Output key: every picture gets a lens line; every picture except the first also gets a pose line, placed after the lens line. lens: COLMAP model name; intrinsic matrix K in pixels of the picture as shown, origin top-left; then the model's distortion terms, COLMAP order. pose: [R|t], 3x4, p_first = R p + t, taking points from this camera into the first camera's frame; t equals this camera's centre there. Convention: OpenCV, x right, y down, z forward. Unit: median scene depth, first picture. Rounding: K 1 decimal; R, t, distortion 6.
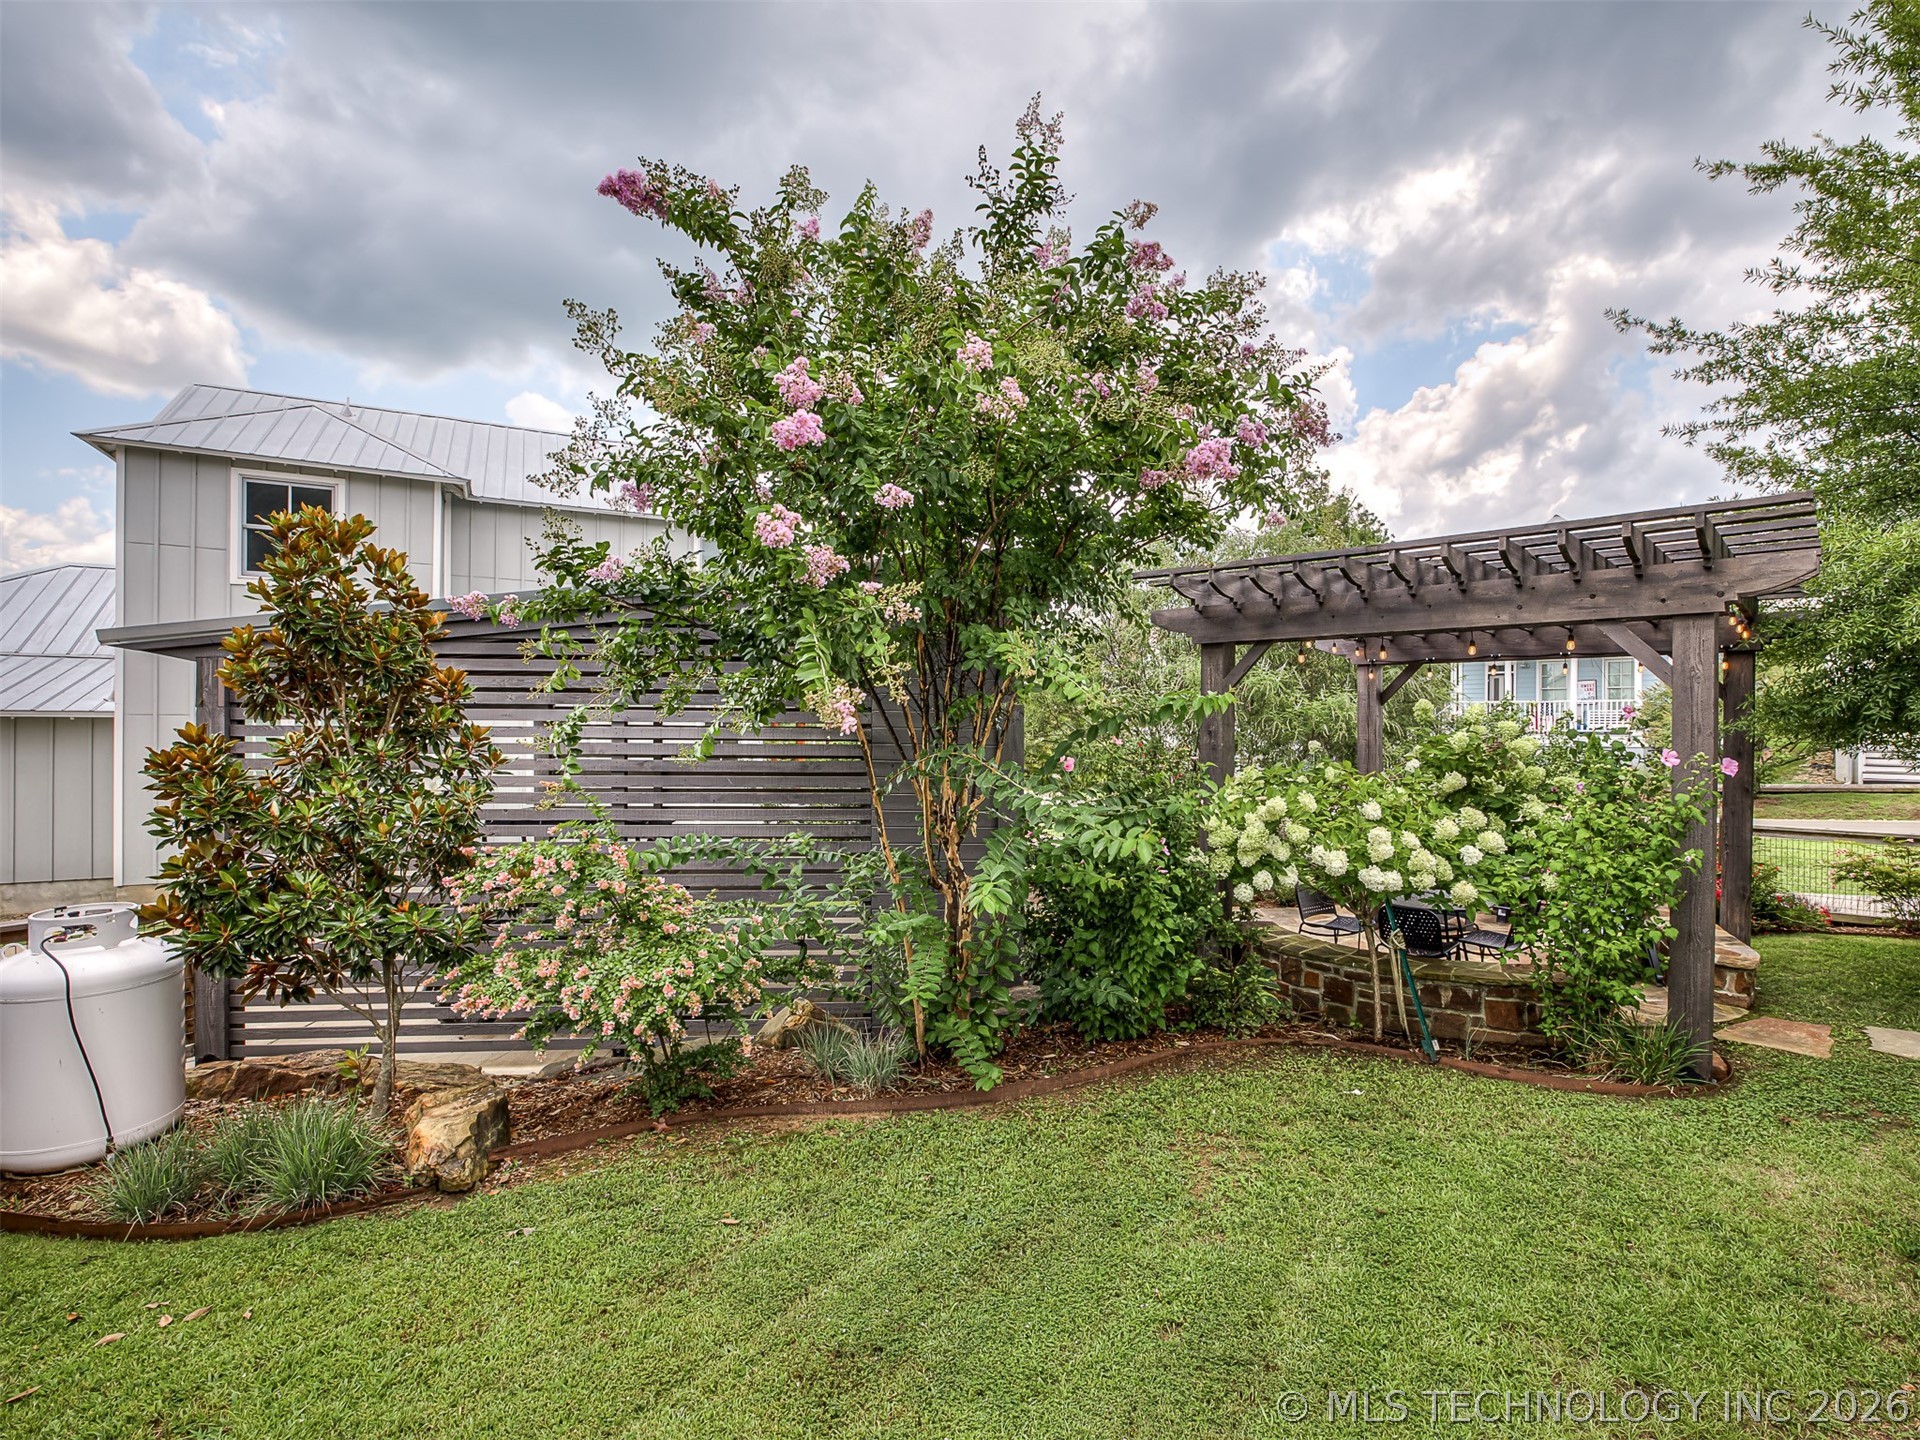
lens RADIAL K [[949.7, 0, 1028.5], [0, 949.7, 734.6], [0, 0, 1]] dist [-0.046592, 0.019343]
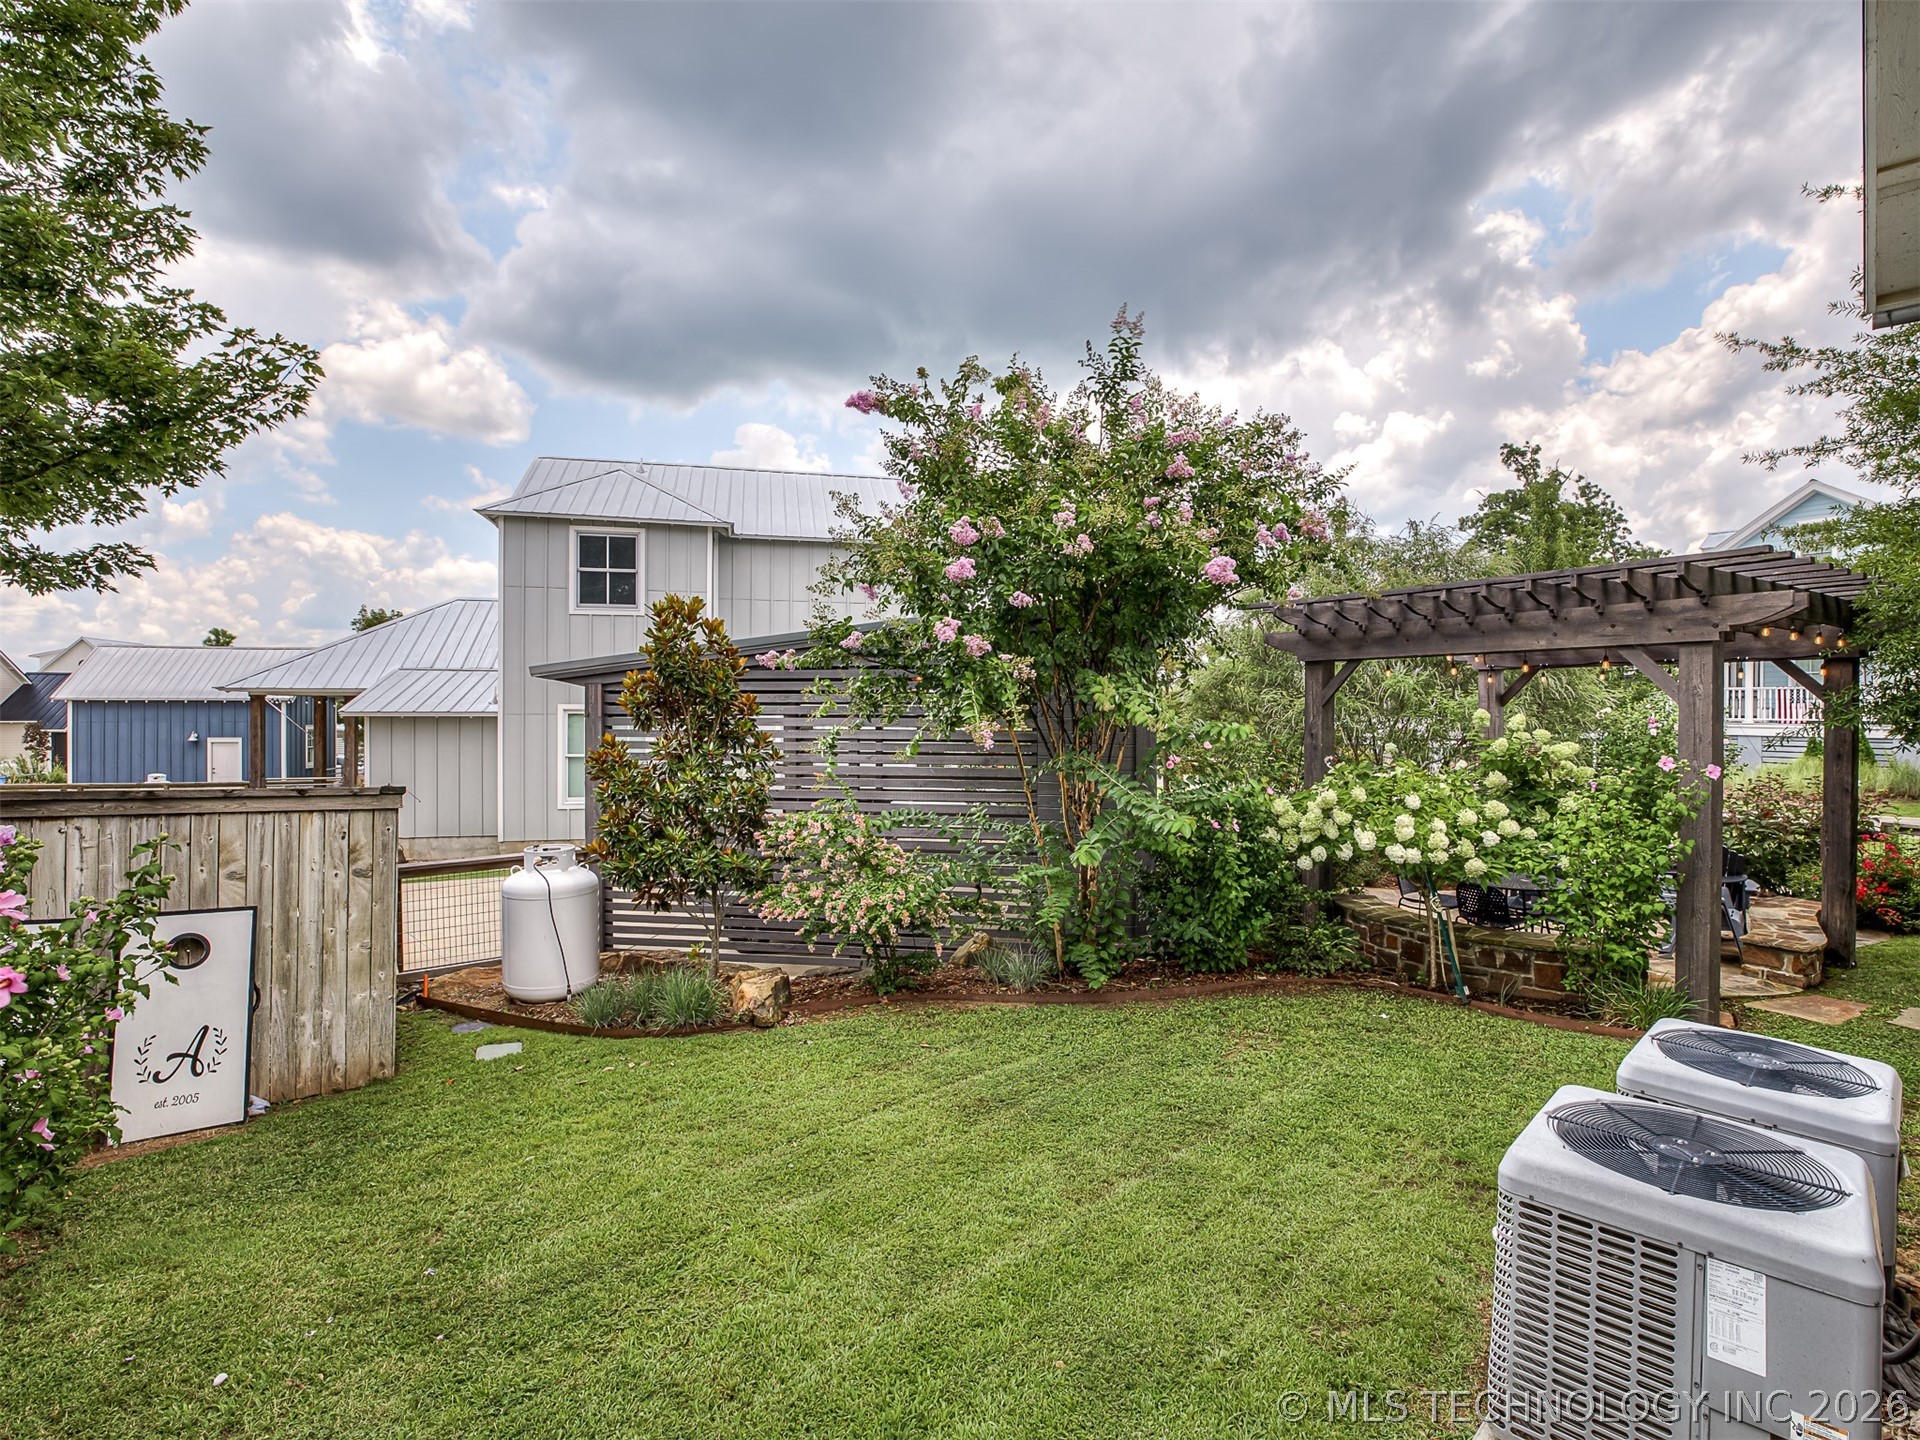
lens RADIAL K [[923.2, 0, 961.6], [0, 923.2, 726.7], [0, 0, 1]] dist [-0.046349, 0.017966]
pose [[0.960118, -0.002470, -0.279584, 0.130773], [0.003828, 0.999983, 0.004310, -0.028213], [0.279568, -0.005209, 0.960112, -0.353474]]
